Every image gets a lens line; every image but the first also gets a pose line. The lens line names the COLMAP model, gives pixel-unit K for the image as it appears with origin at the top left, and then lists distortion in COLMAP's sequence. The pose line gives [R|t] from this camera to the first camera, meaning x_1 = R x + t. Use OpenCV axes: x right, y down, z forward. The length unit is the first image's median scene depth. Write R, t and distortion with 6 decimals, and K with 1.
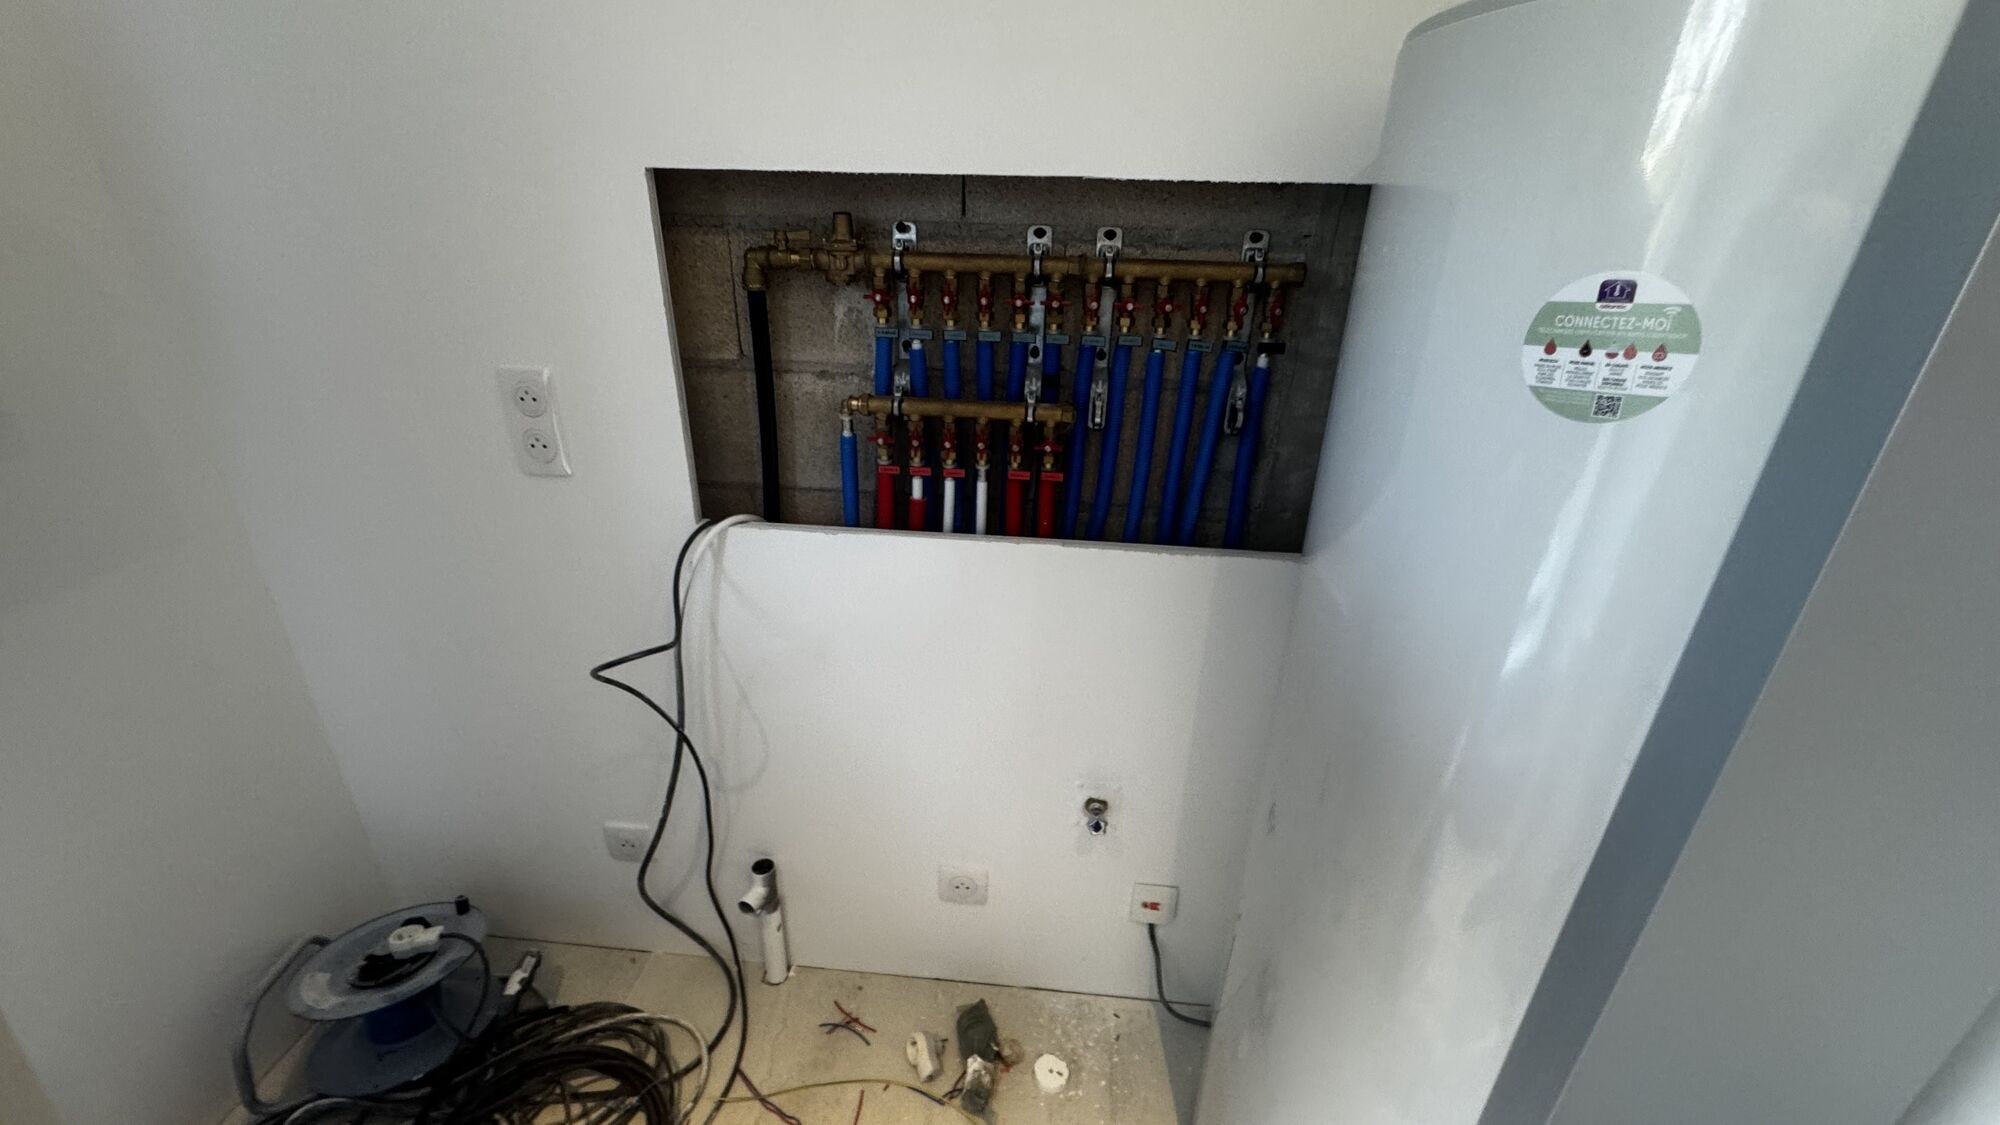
lens RADIAL K [[806.4, 0, 994.9], [0, 806.4, 560.2], [0, 0, 1]] dist [-0.007985, 0.000060]
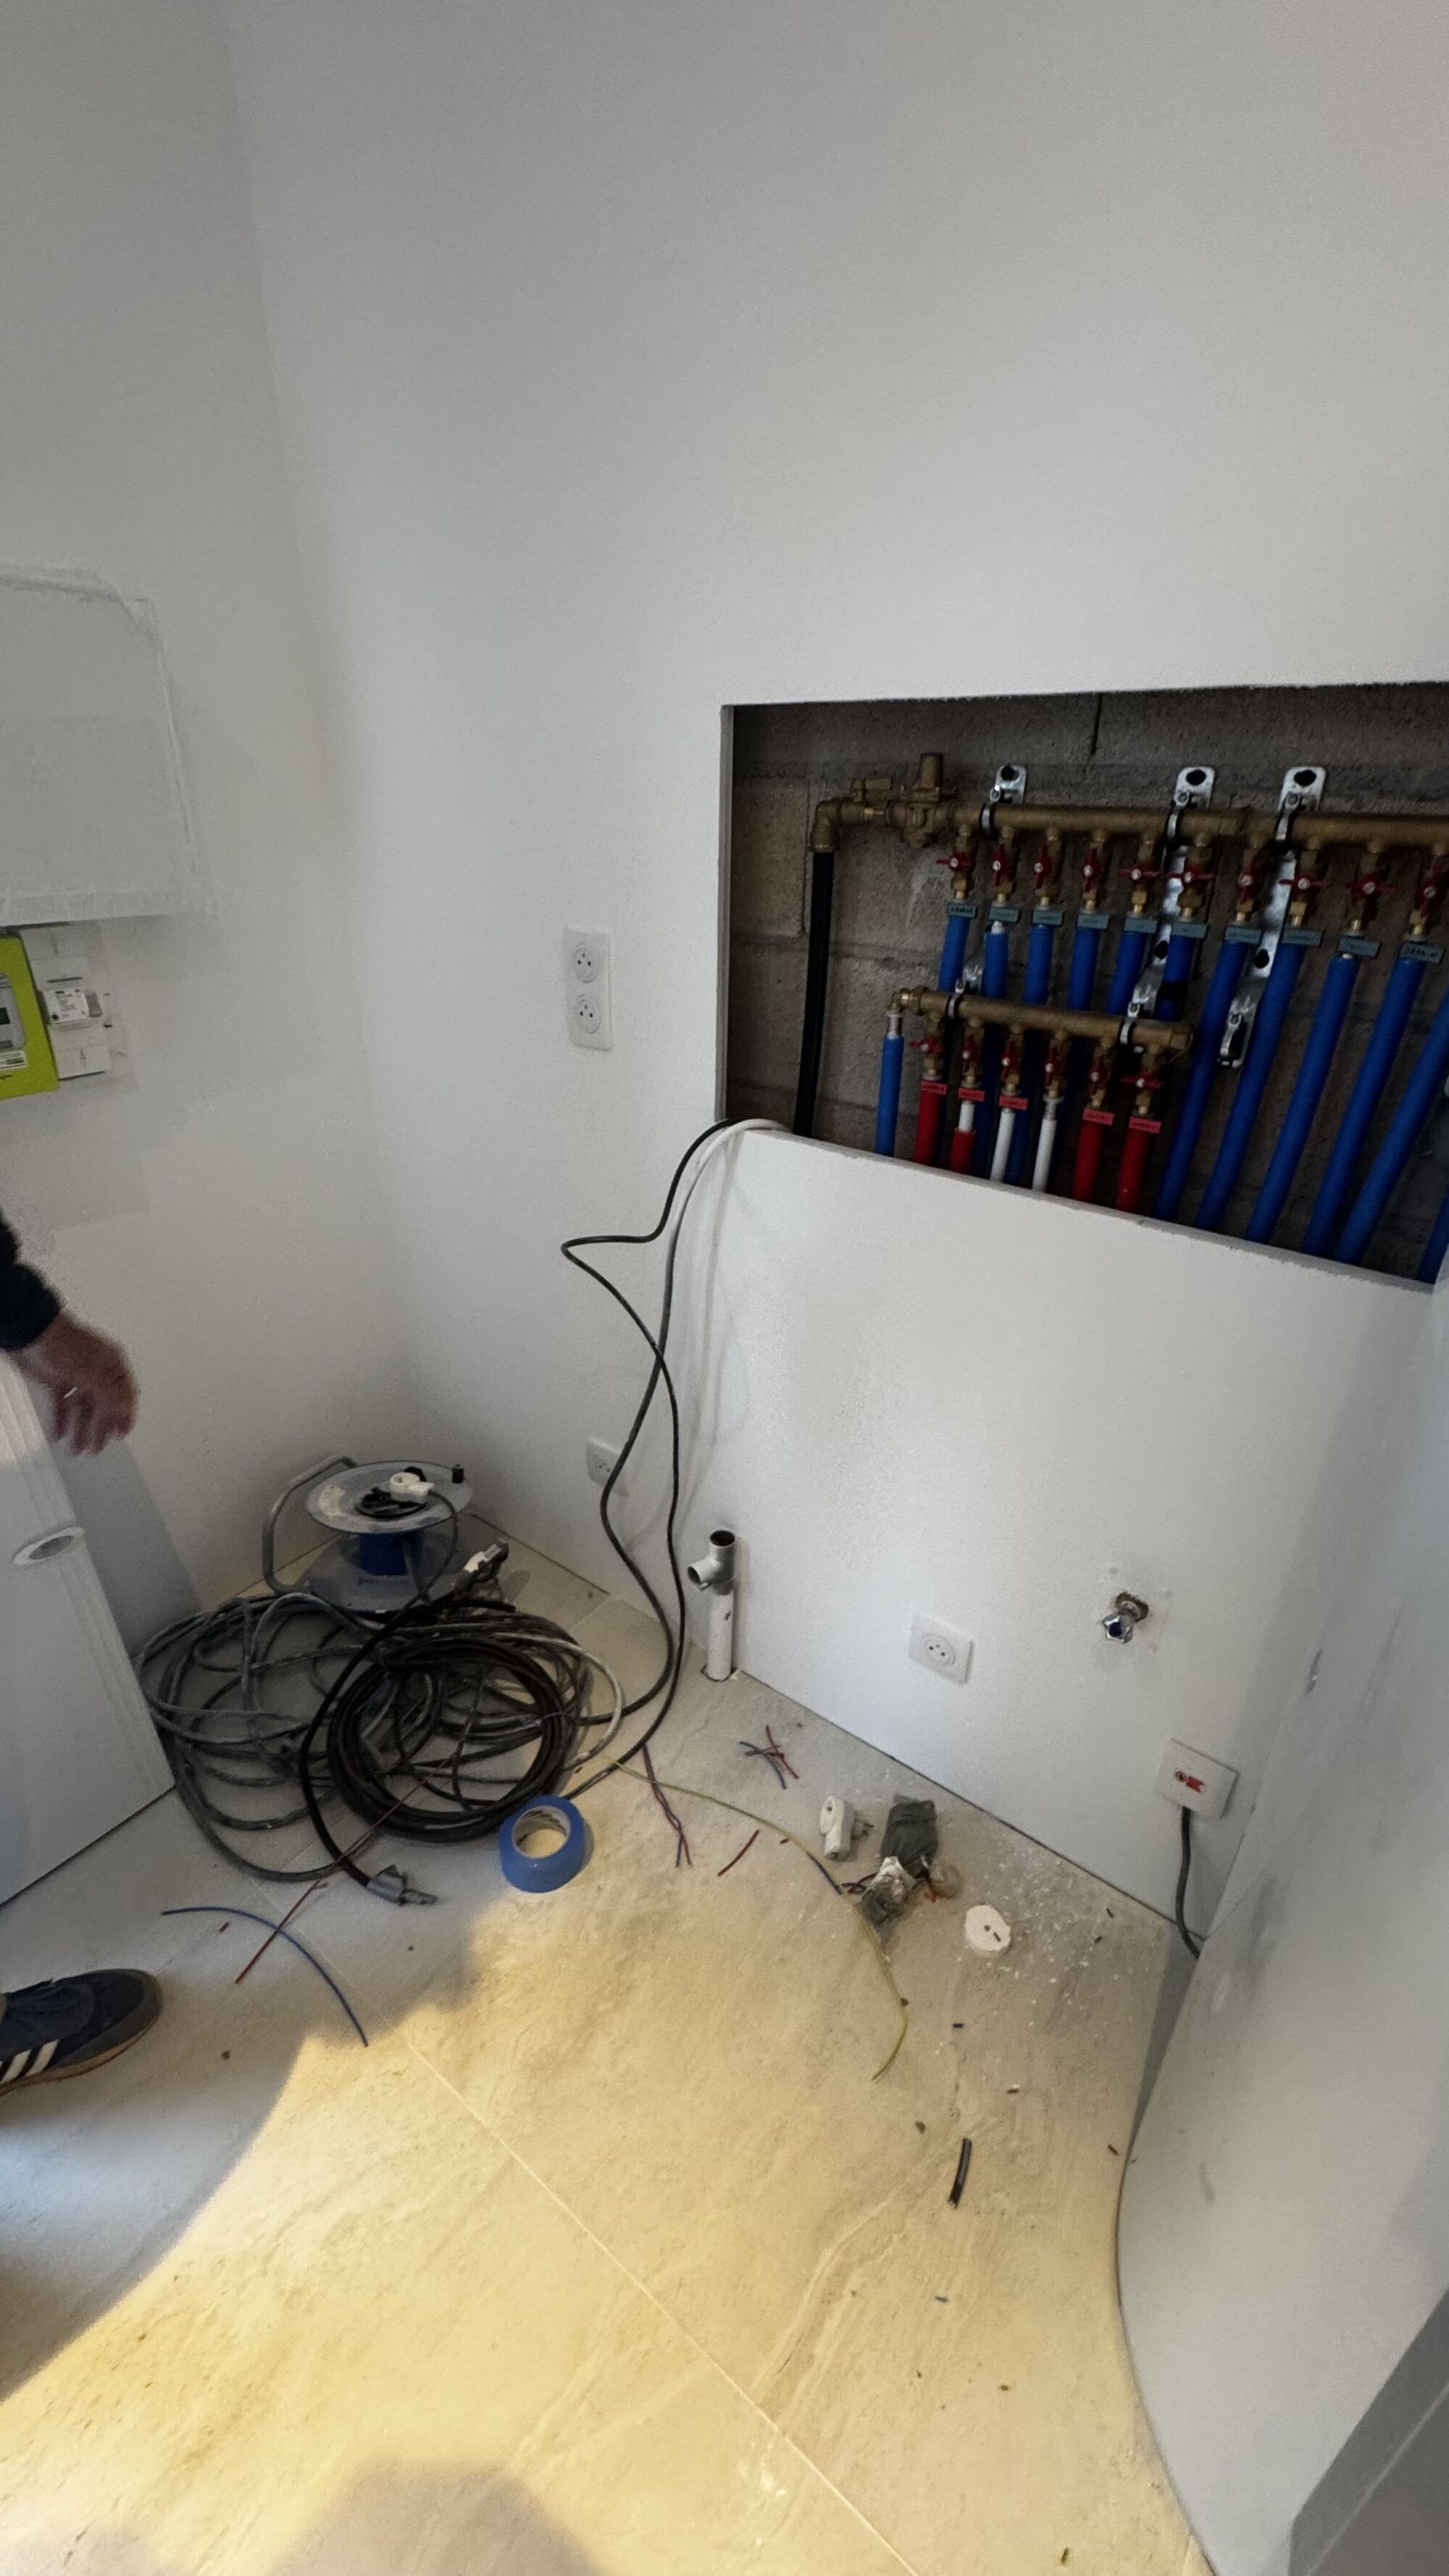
lens RADIAL K [[1038.7, 0, 715.8], [0, 1038.7, 1288.8], [0, 0, 1]] dist [-0.007985, 0.000060]
pose [[0.847606, 0.221403, -0.482229, 0.209716], [-0.214375, 0.974205, 0.070479, 0.051192], [0.485394, 0.043639, 0.873206, 0.018466]]
